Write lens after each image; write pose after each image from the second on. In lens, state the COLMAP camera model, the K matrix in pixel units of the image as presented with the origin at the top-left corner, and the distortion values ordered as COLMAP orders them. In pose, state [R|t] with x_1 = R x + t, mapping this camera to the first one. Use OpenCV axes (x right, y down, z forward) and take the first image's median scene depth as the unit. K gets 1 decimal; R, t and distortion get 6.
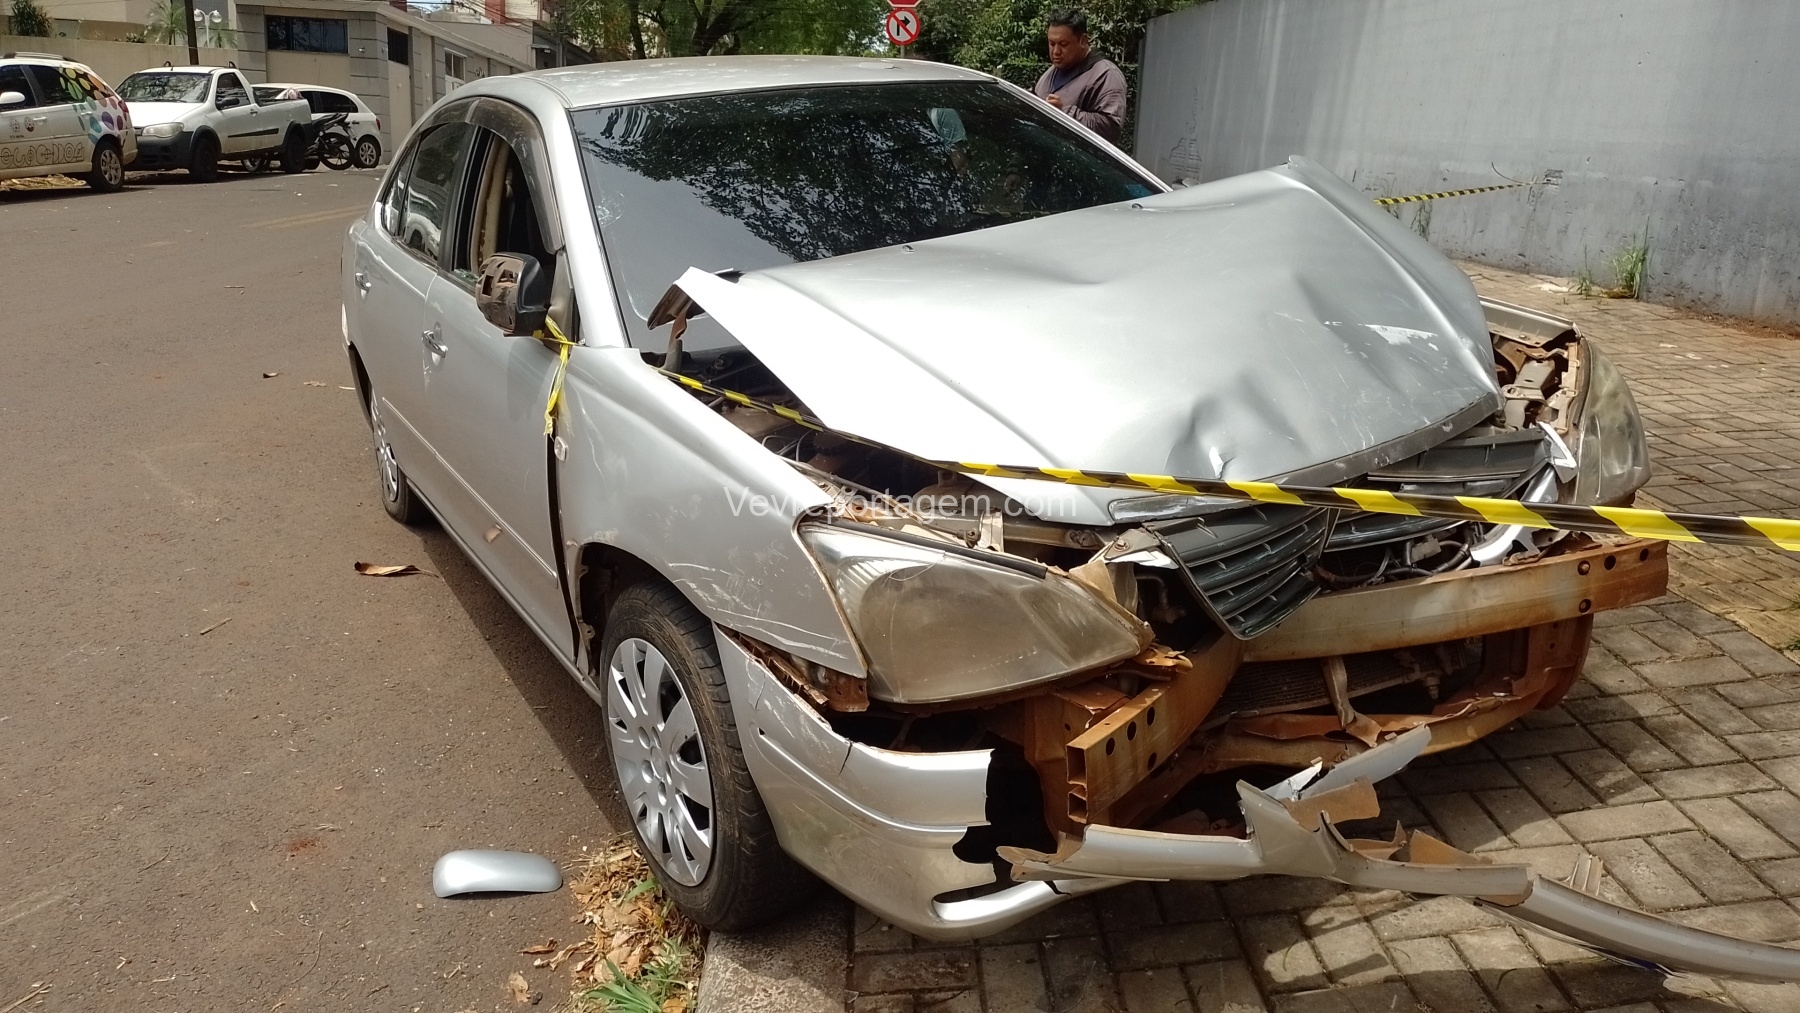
lens RADIAL K [[1376.9, 0, 868.2], [0, 1376.9, 455.8], [0, 0, 1]] dist [0.054152, -0.083335]
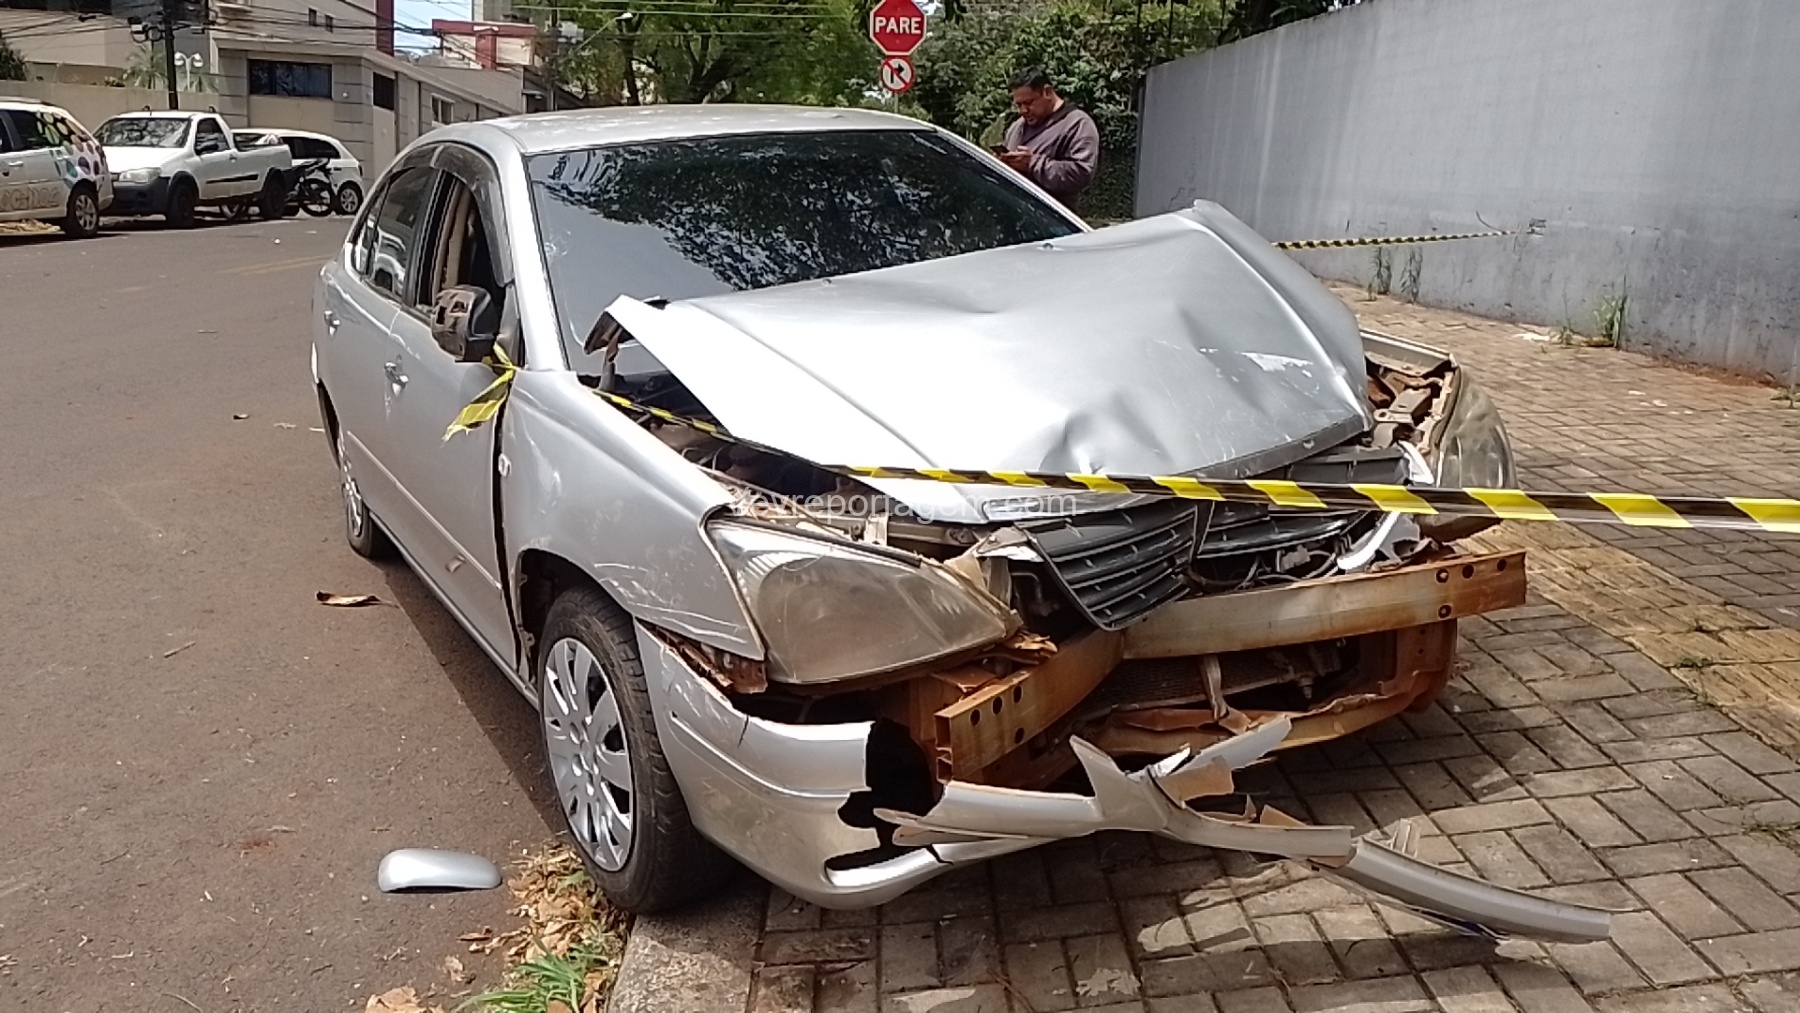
lens RADIAL K [[1453.6, 0, 867.0], [0, 1453.6, 452.6], [0, 0, 1]] dist [0.082304, -0.145551]
pose [[0.999974, 0.004634, -0.005540, 0.067991], [-0.004887, 0.998909, -0.046446, 0.037392], [0.005319, 0.046472, 0.998905, -0.139651]]
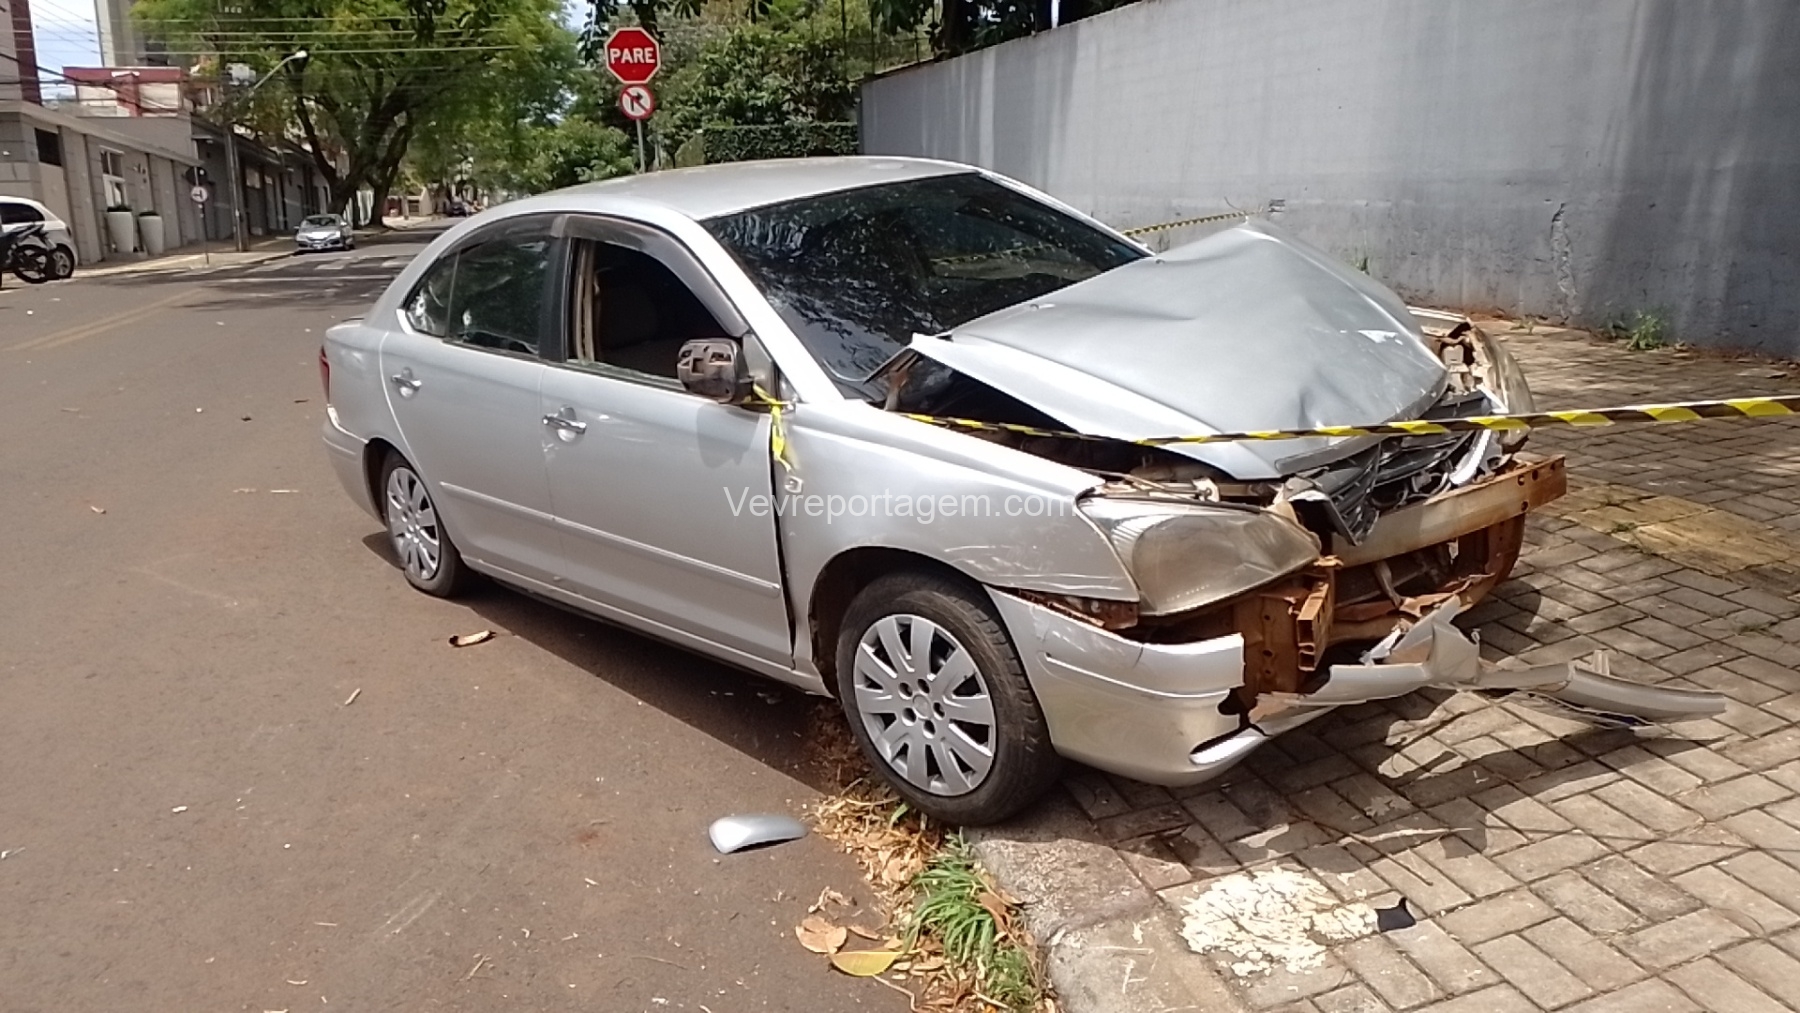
lens RADIAL K [[1390.0, 0, 848.3], [0, 1390.0, 460.7], [0, 0, 1]] dist [0.104794, -0.184531]
pose [[0.971137, -0.109878, 0.211708, -0.459260], [0.117791, 0.992721, -0.025095, 0.012453], [-0.207410, 0.049308, 0.977011, -0.292974]]
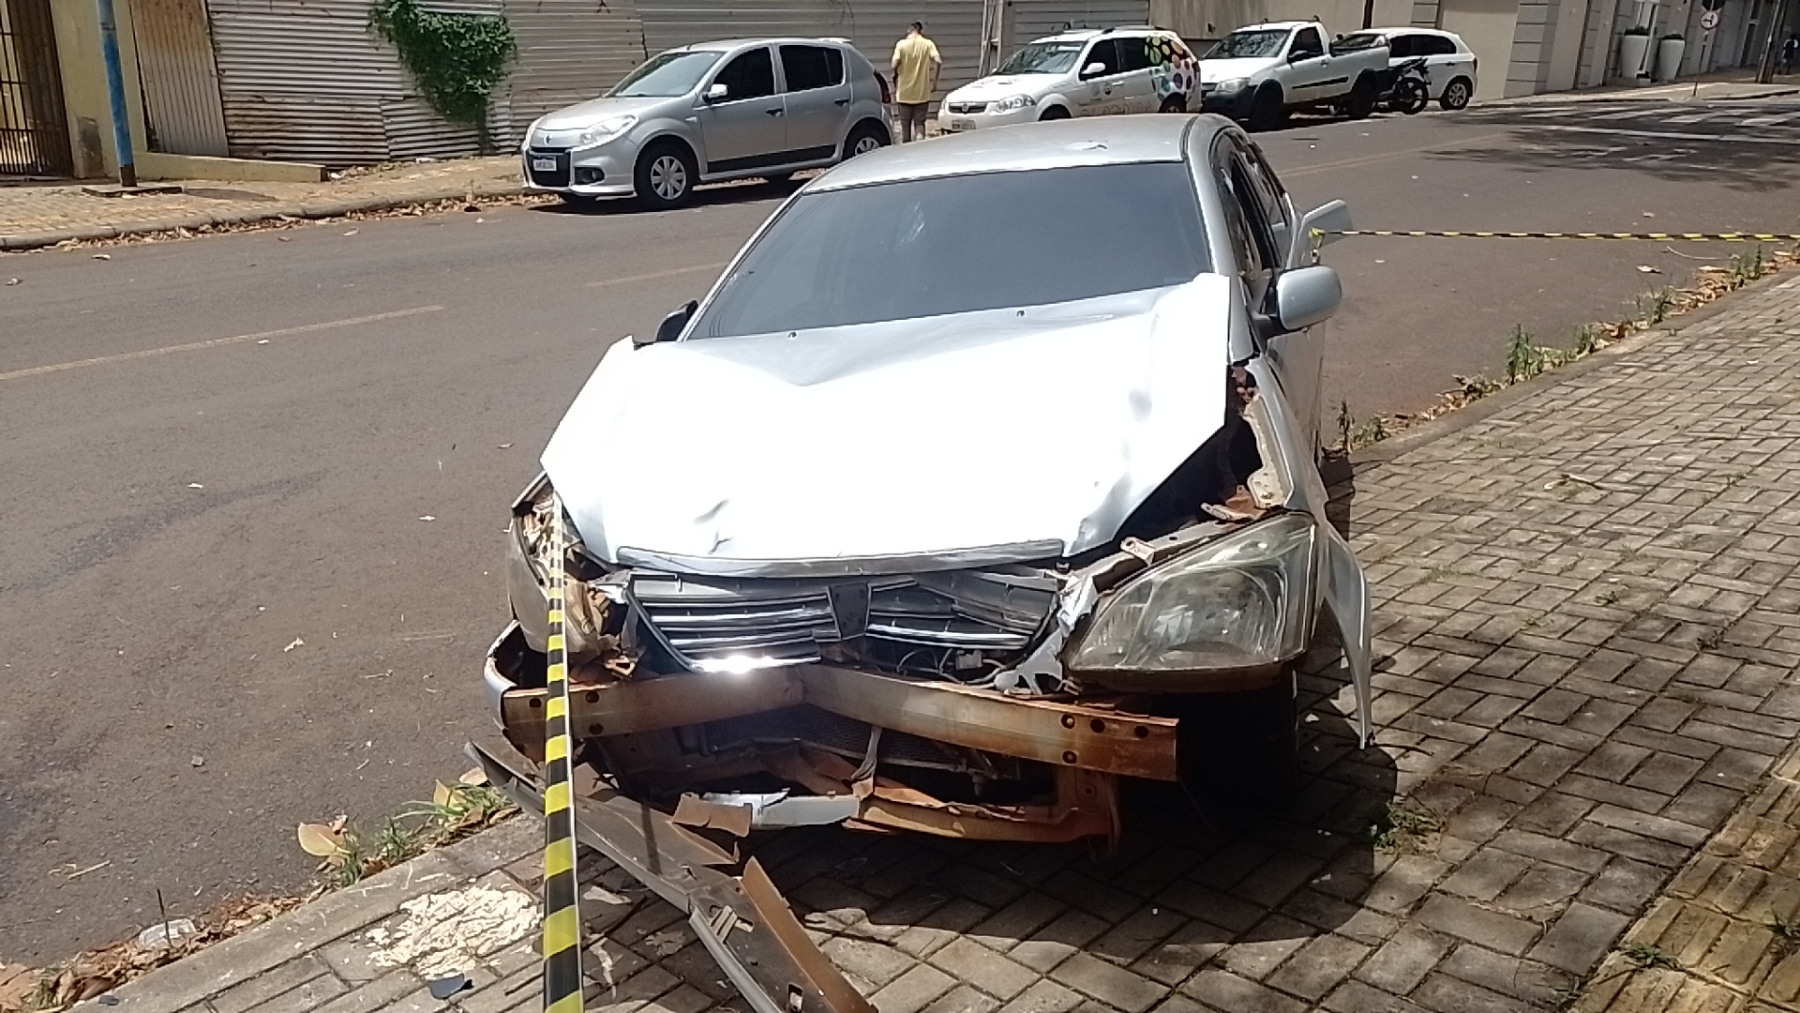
lens RADIAL K [[1376.9, 0, 868.2], [0, 1376.9, 455.8], [0, 0, 1]] dist [0.054152, -0.083335]
pose [[0.657569, 0.178373, -0.731974, 1.064709], [-0.132884, 0.983796, 0.120363, -0.205753], [0.741582, 0.018121, 0.670617, 0.177052]]
